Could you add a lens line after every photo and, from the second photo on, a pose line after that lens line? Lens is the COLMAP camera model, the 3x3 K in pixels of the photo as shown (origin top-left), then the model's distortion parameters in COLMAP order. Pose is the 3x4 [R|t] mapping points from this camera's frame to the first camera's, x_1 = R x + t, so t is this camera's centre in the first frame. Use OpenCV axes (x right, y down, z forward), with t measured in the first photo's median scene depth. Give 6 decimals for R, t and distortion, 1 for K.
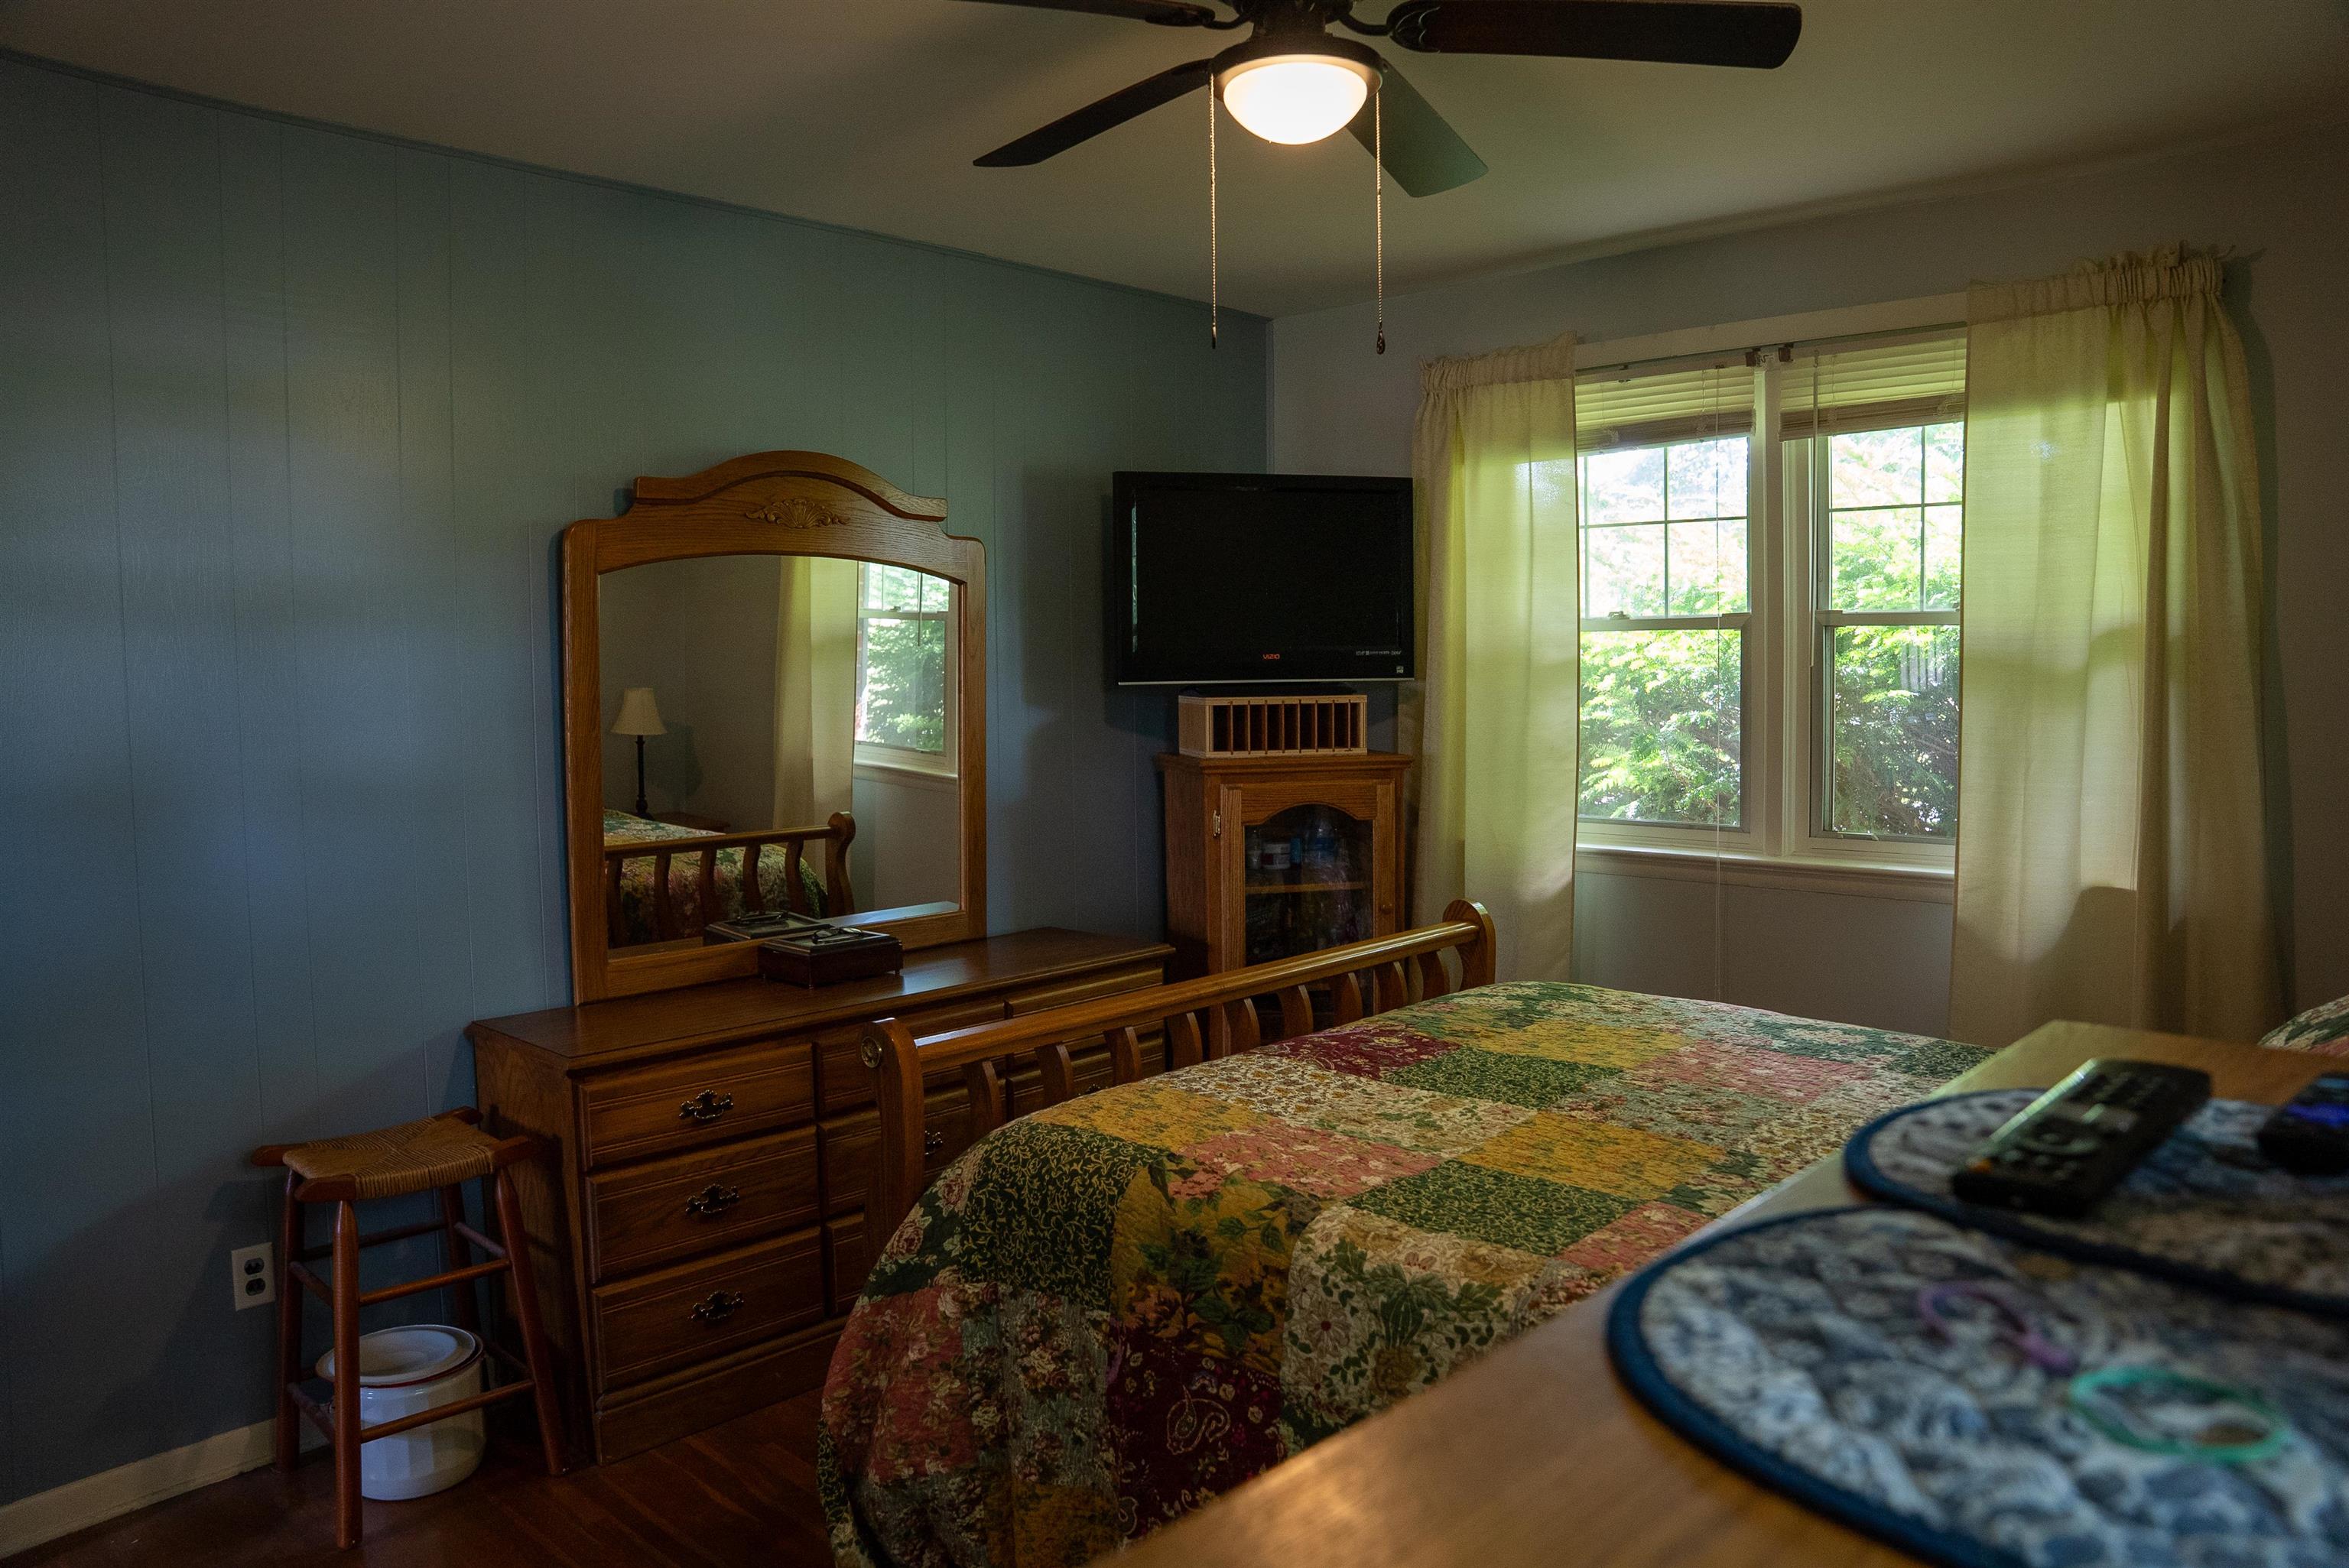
lens RADIAL K [[1633.1, 0, 1174.5], [0, 1633.1, 784.0], [0, 0, 1]] dist [-0.169236, 0.126341]
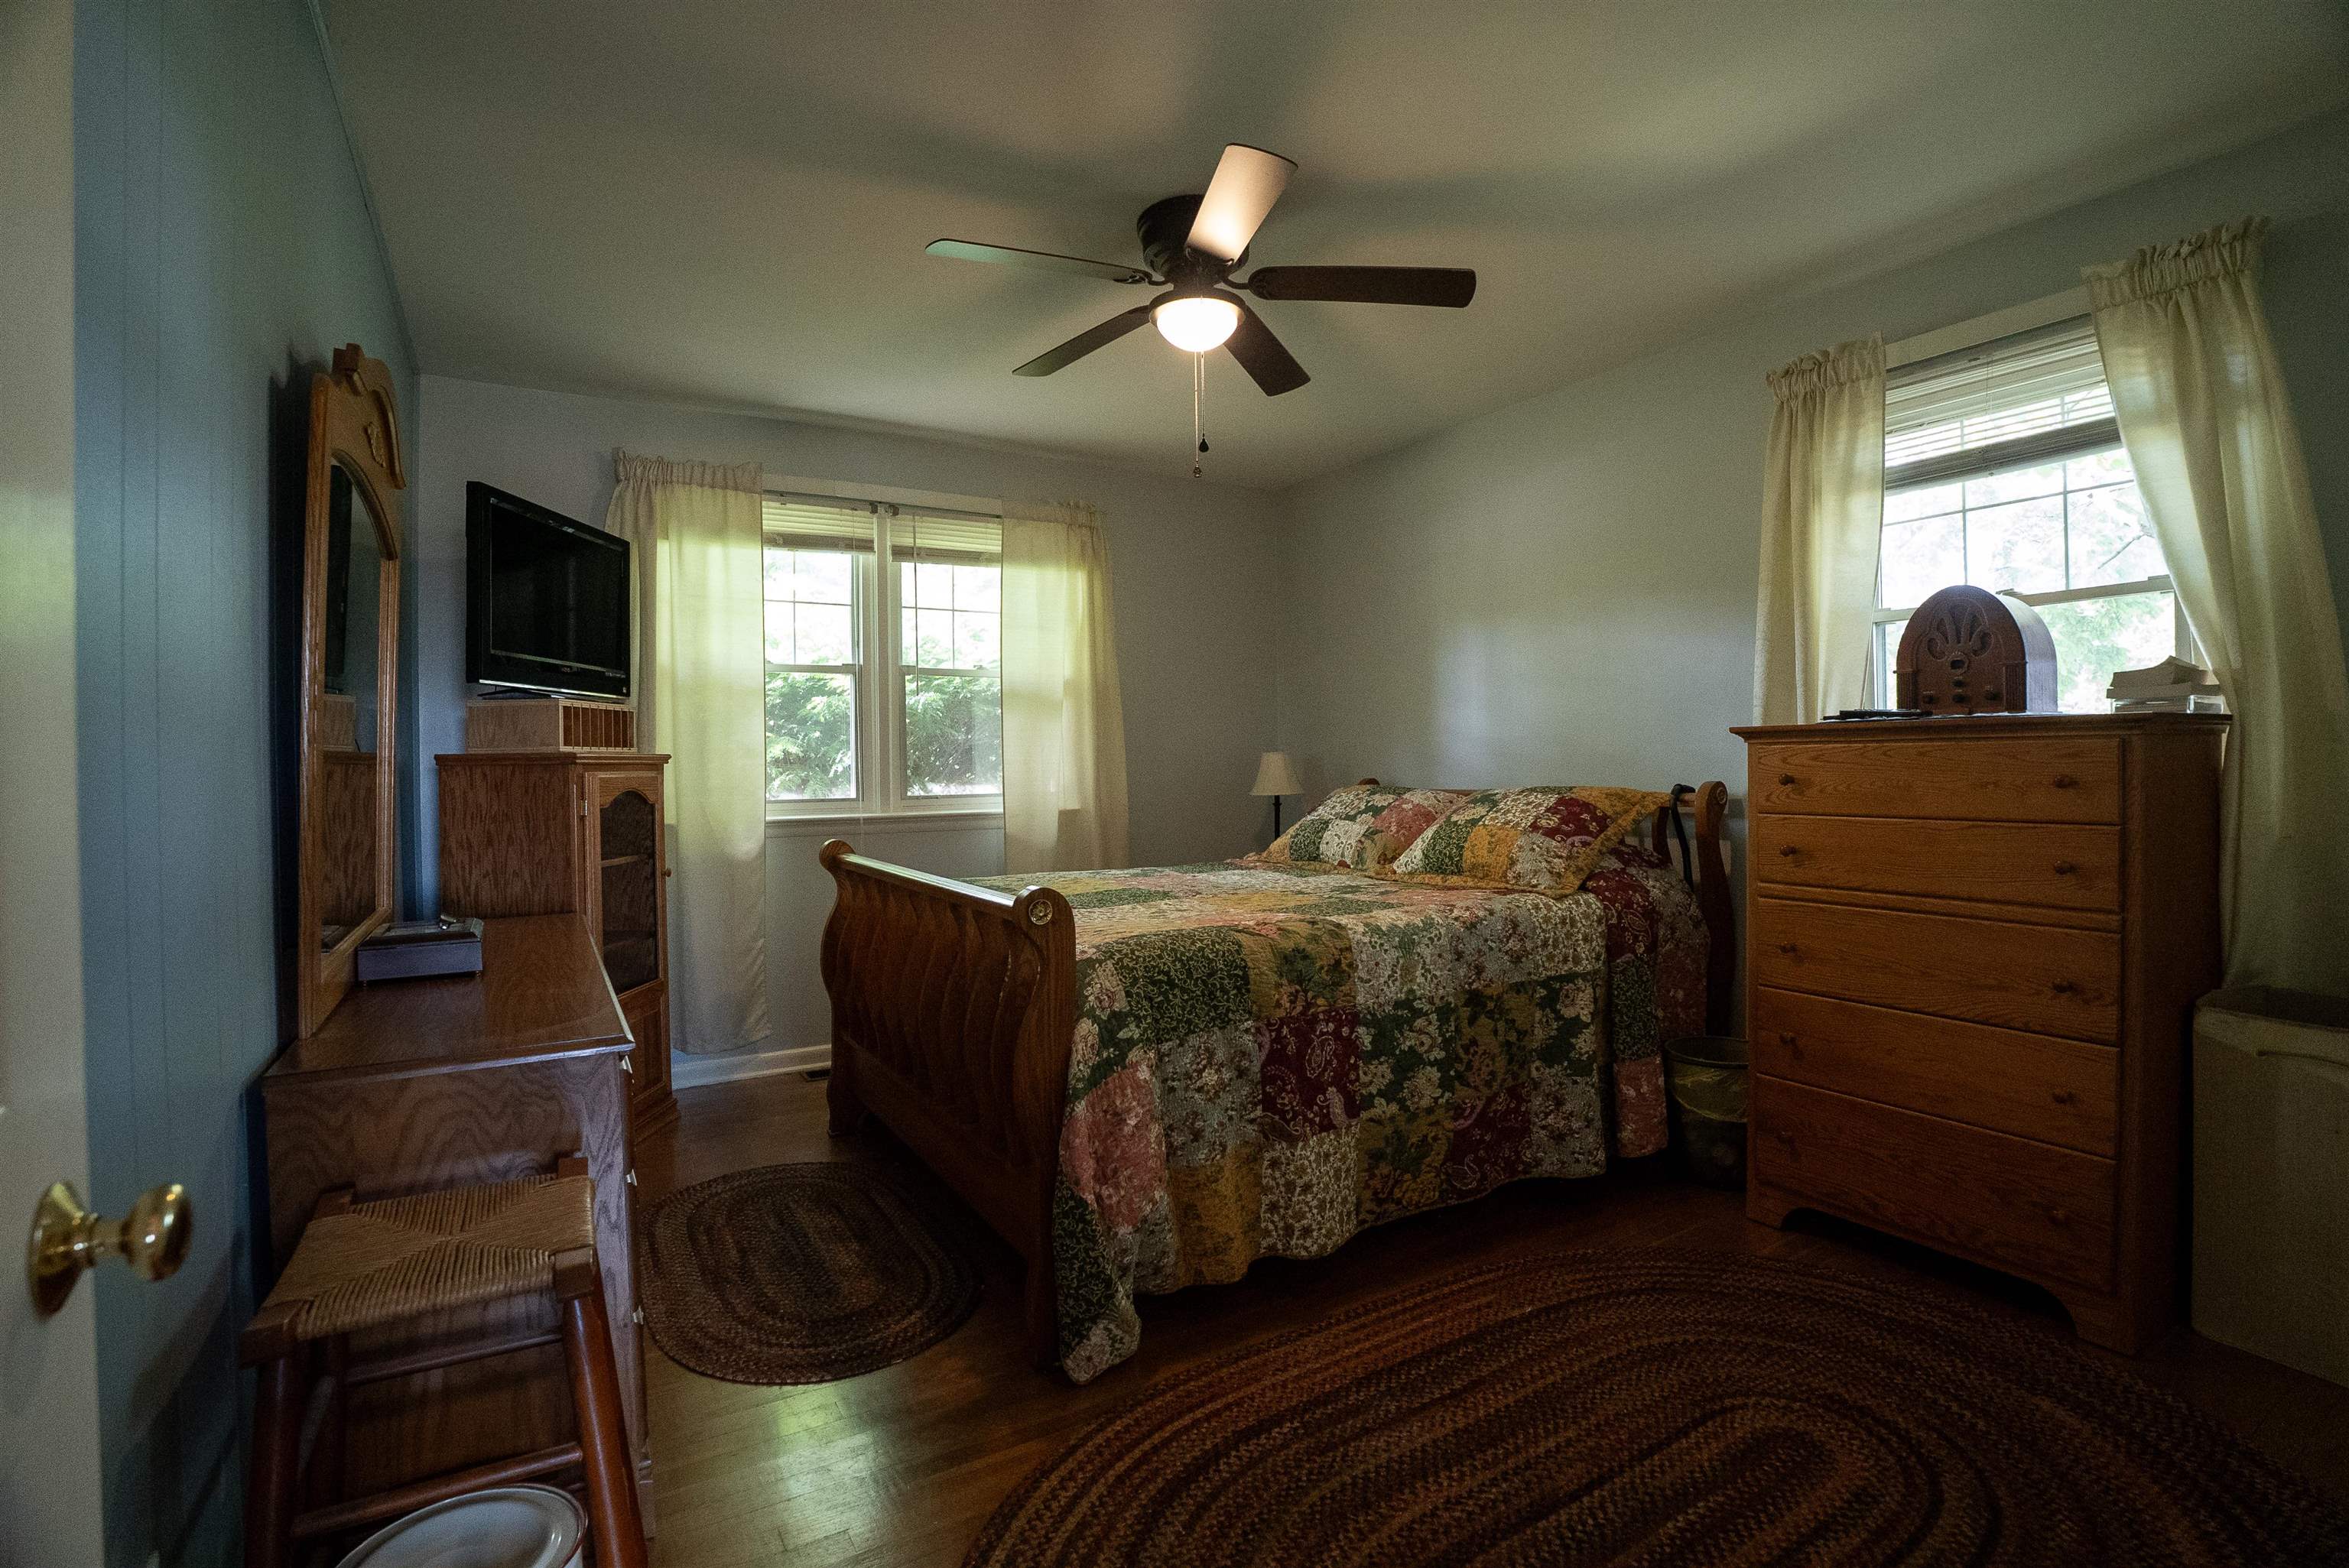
lens RADIAL K [[1100.0, 0, 1190.6], [0, 1100.0, 750.3], [0, 0, 1]] dist [-0.077432, 0.024567]
pose [[0.258706, 0.017564, 0.965796, -0.656512], [0.083815, 0.995656, -0.040558, 0.055389], [-0.962313, 0.091441, 0.256110, 0.433210]]
